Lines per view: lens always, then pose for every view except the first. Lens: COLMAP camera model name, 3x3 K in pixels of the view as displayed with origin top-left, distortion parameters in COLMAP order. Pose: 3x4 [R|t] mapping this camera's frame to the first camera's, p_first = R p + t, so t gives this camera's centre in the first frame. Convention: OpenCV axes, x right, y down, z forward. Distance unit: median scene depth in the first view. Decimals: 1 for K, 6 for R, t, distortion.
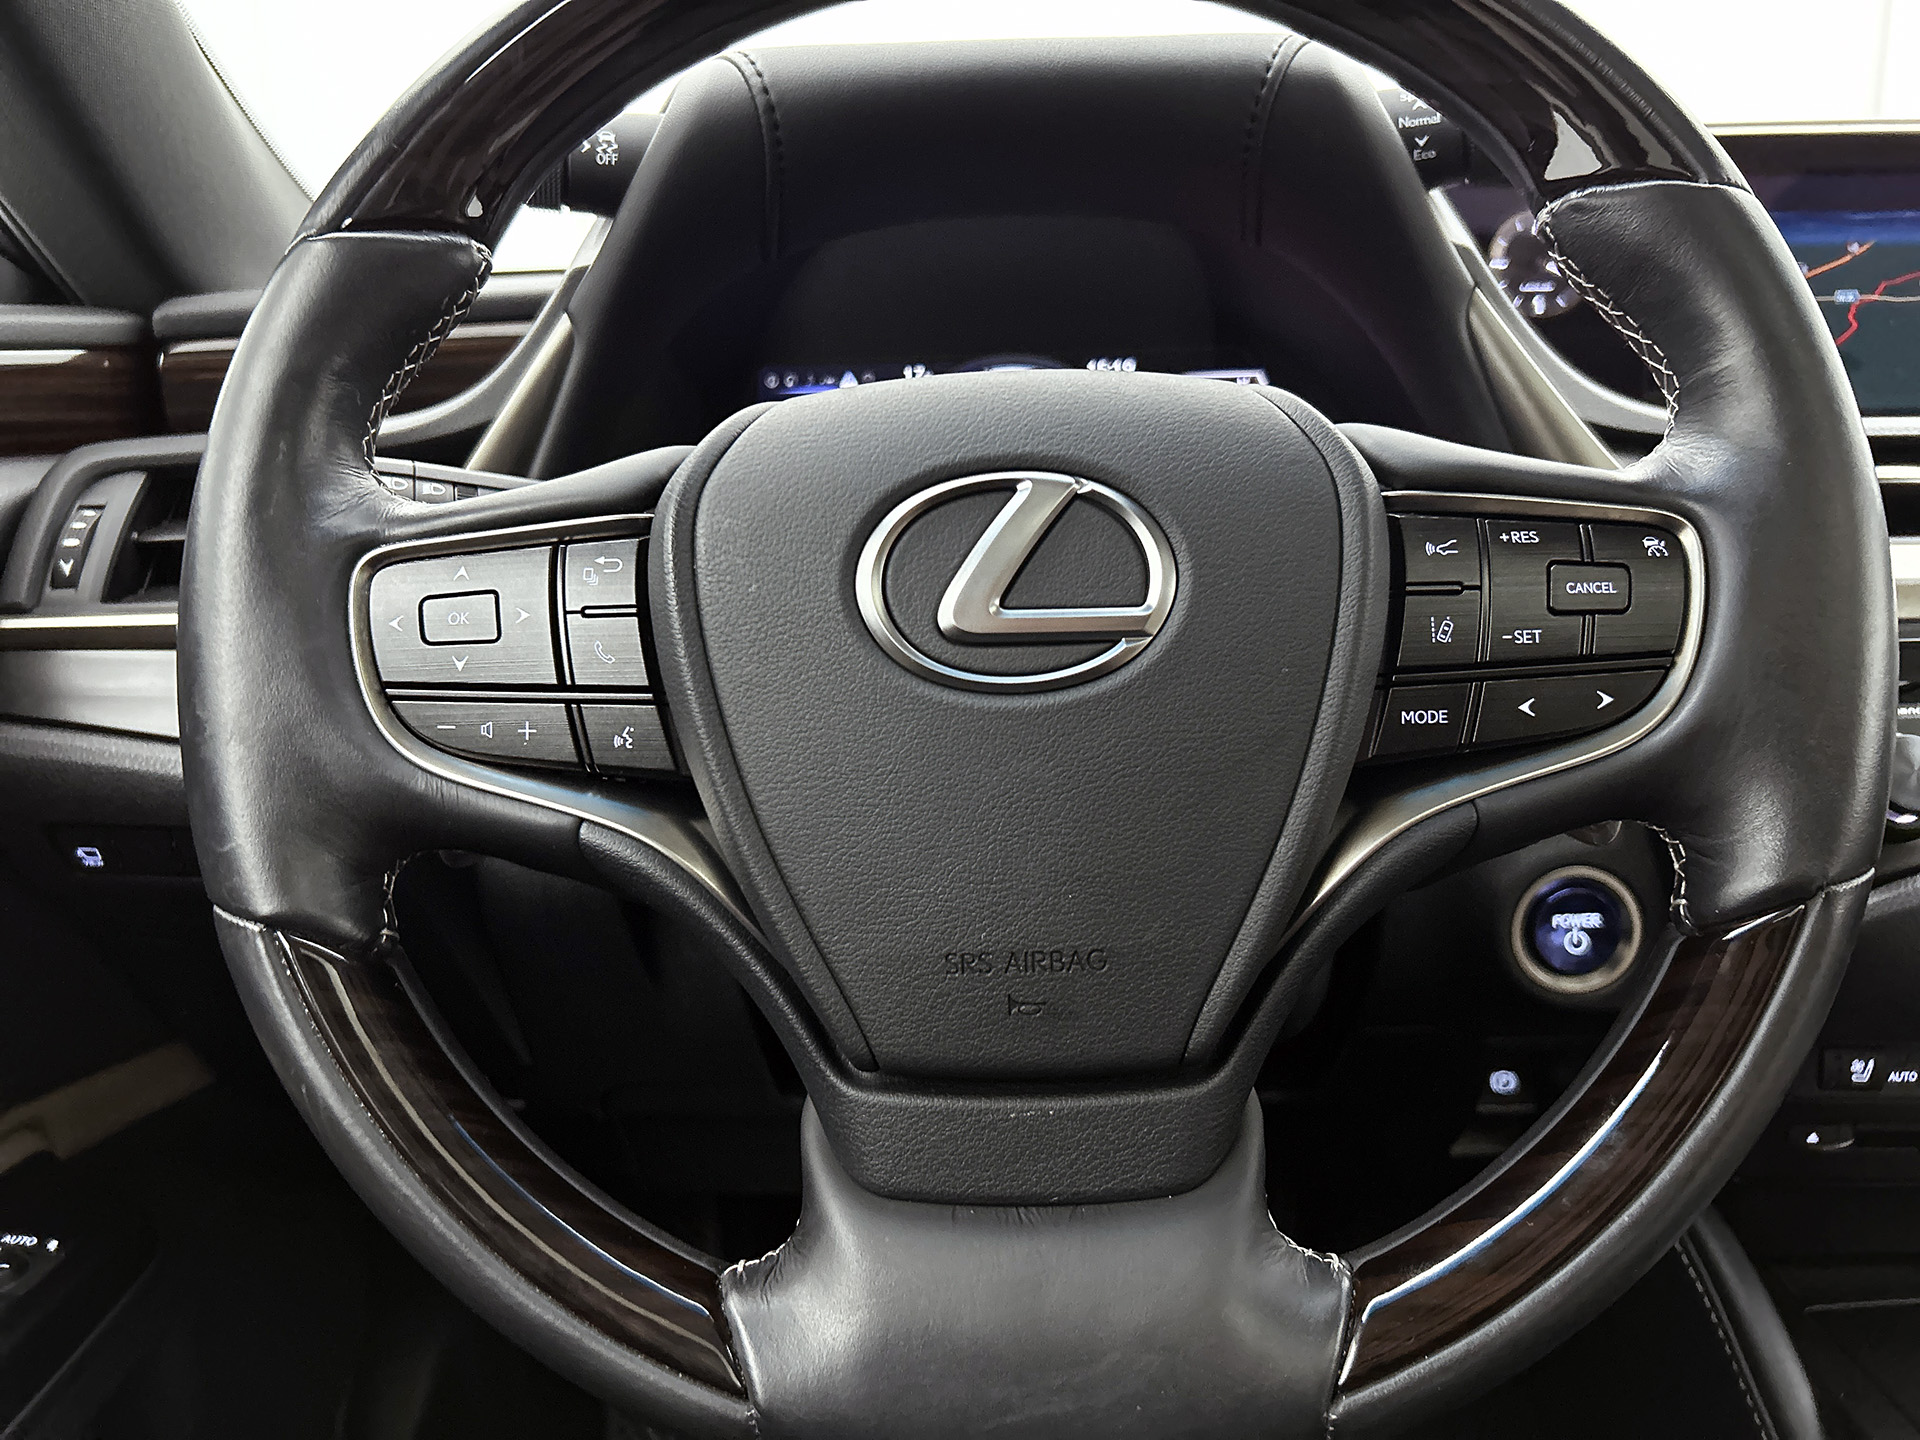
lens RADIAL K [[1470.7, 0, 937.8], [0, 1470.7, 719.2], [0, 0, 1]] dist [0.041481, -0.042924]
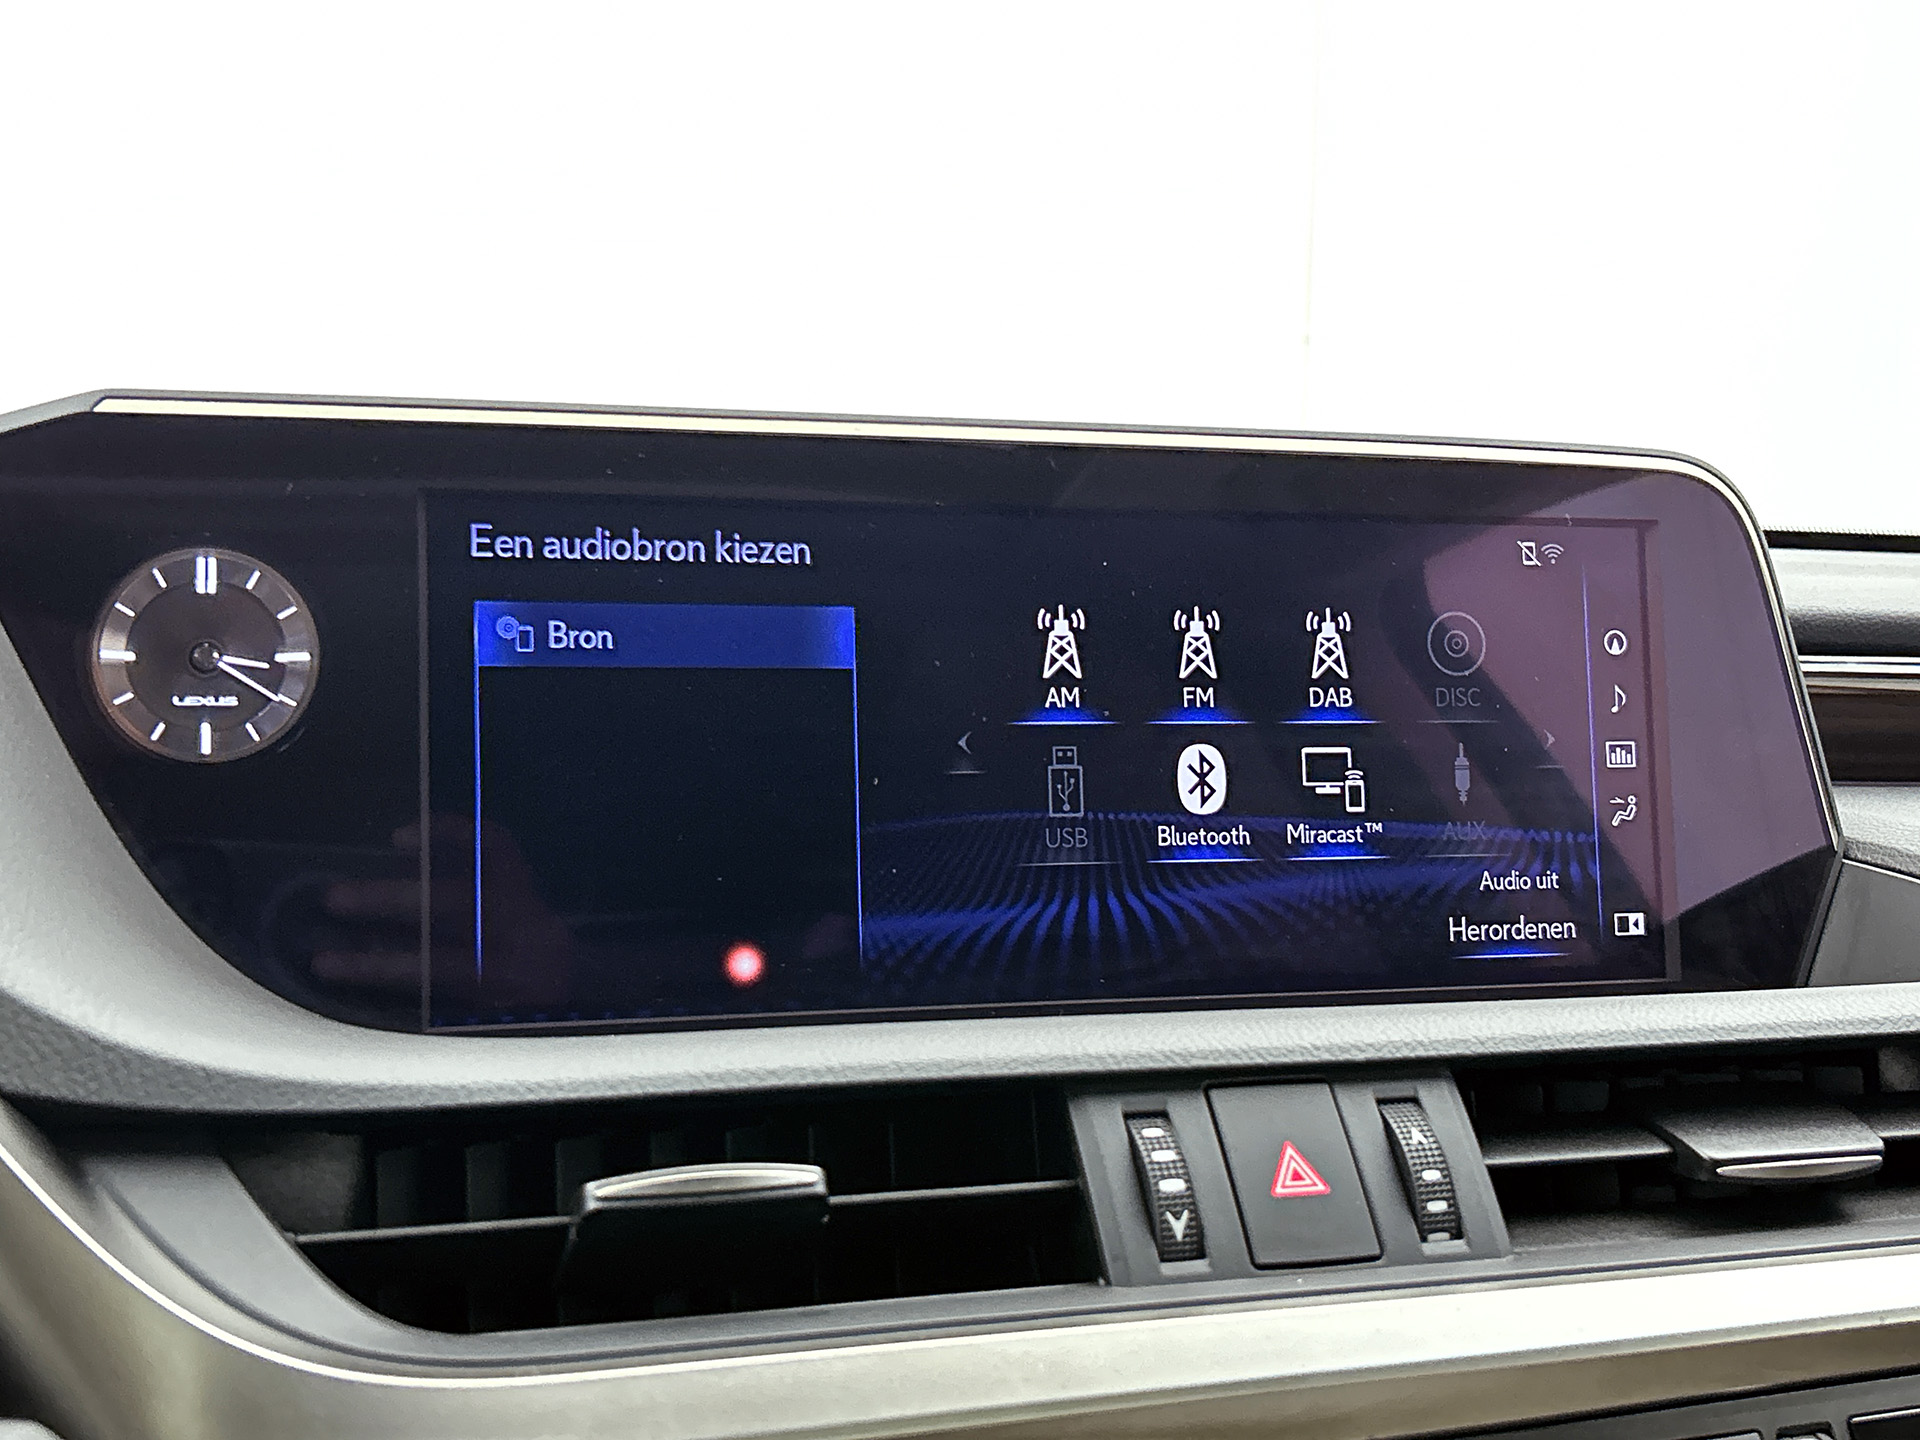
lens RADIAL K [[2395.5, 0, 961.6], [0, 2395.5, 715.2], [0, 0, 1]] dist [0.068956, 0.000000]
pose [[0.933847, 0.008130, 0.357581, 0.698534], [0.046830, 0.988356, -0.144773, -0.316145], [-0.354595, 0.151941, 0.922592, 0.346602]]
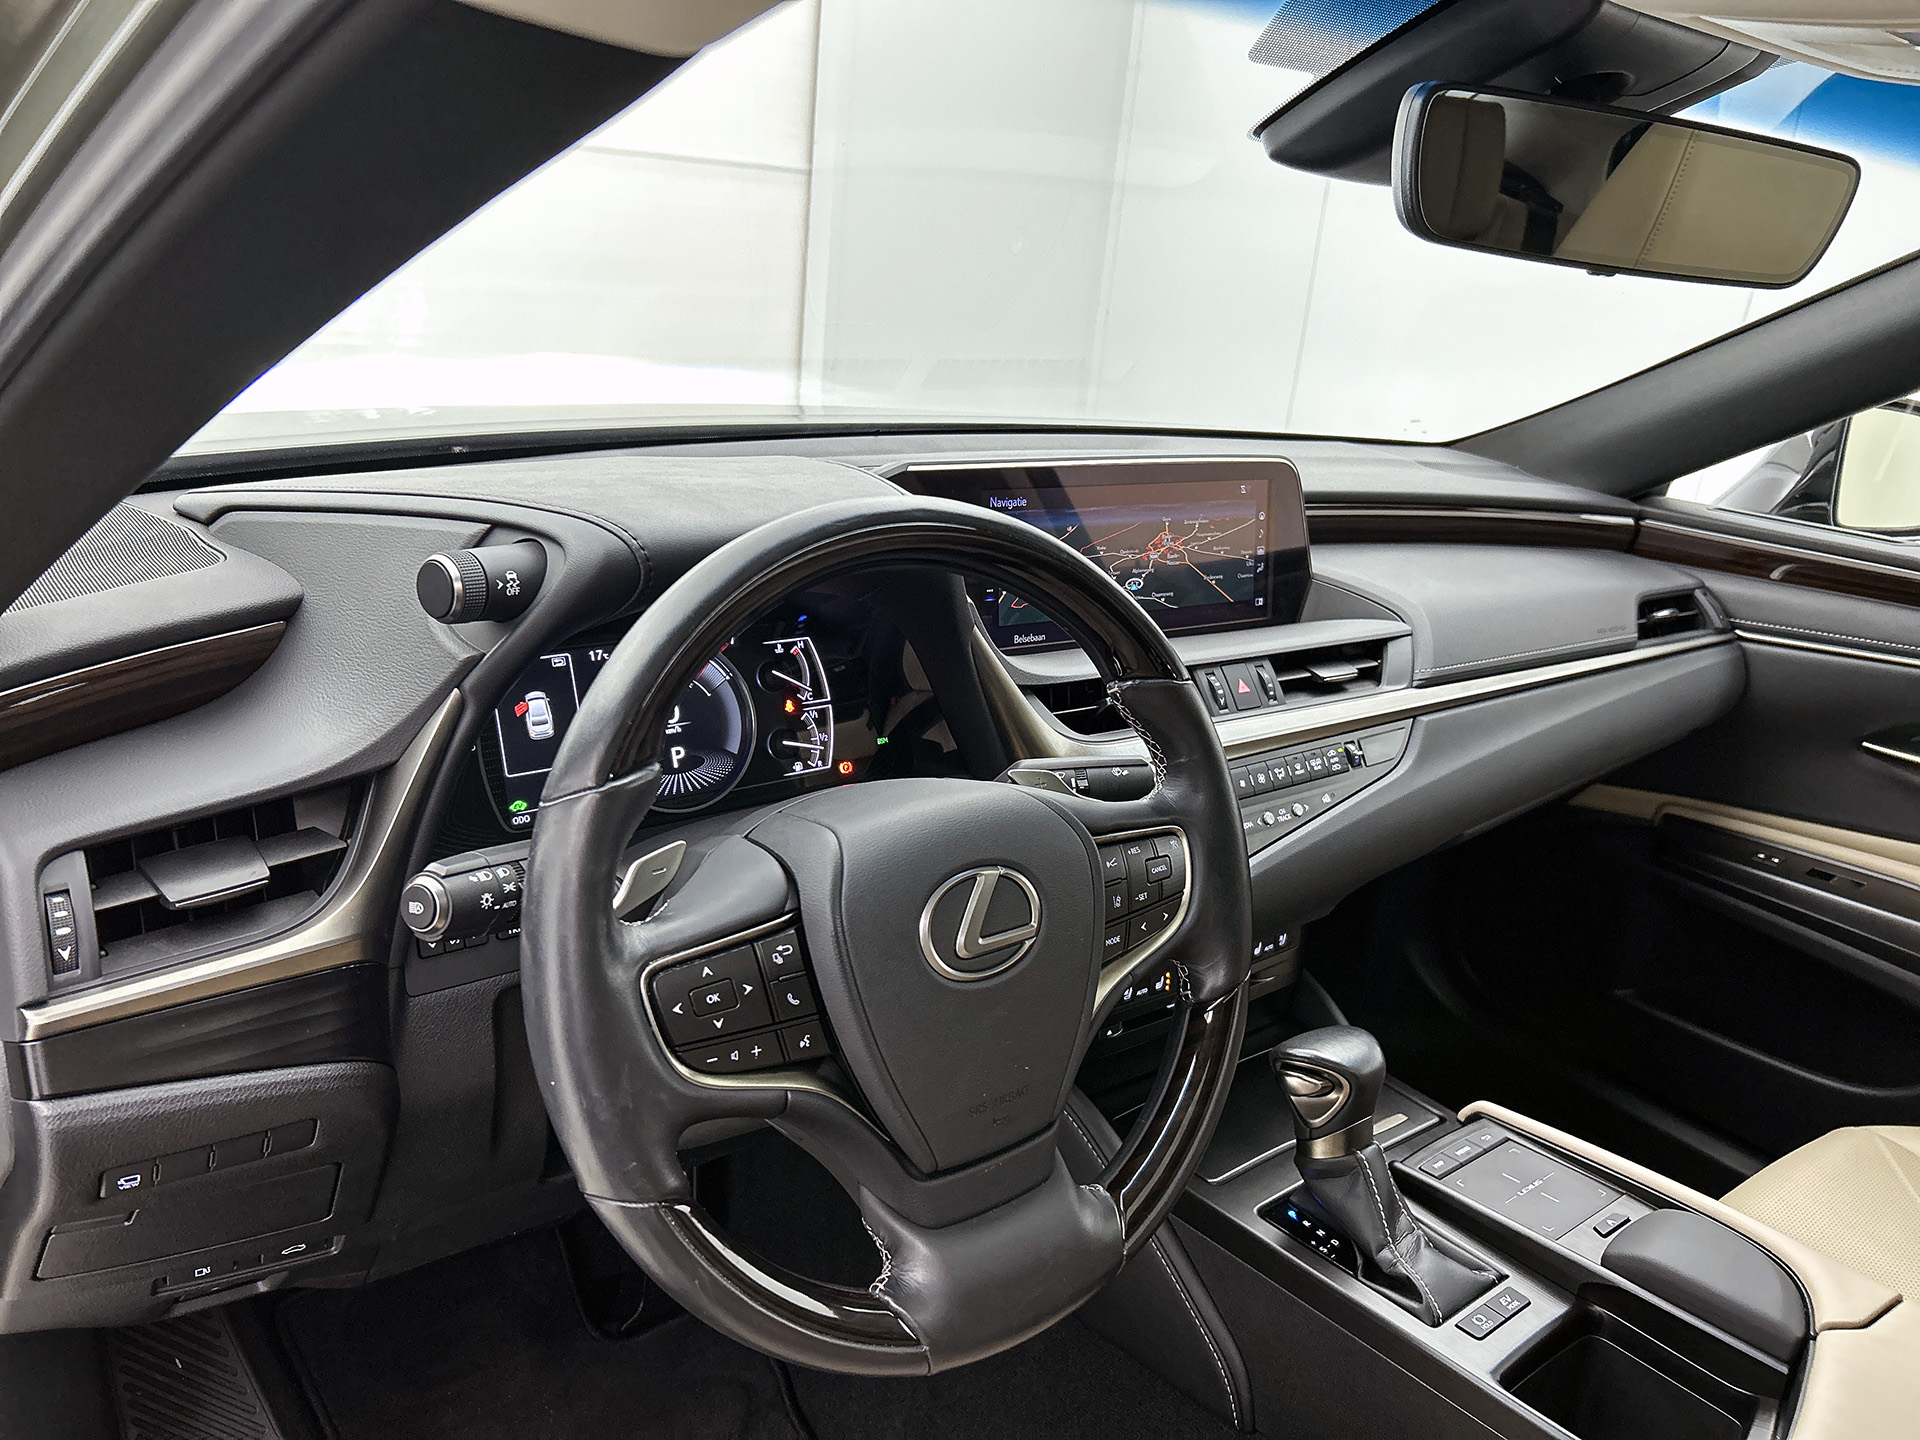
lens RADIAL K [[1470.7, 0, 960.2], [0, 1470.7, 689.1], [0, 0, 1]] dist [0.041481, -0.042924]
pose [[0.763879, -0.108386, 0.636193, -1.217158], [0.052358, 0.992955, 0.106300, -0.626701], [-0.643232, -0.047890, 0.764172, -0.532530]]
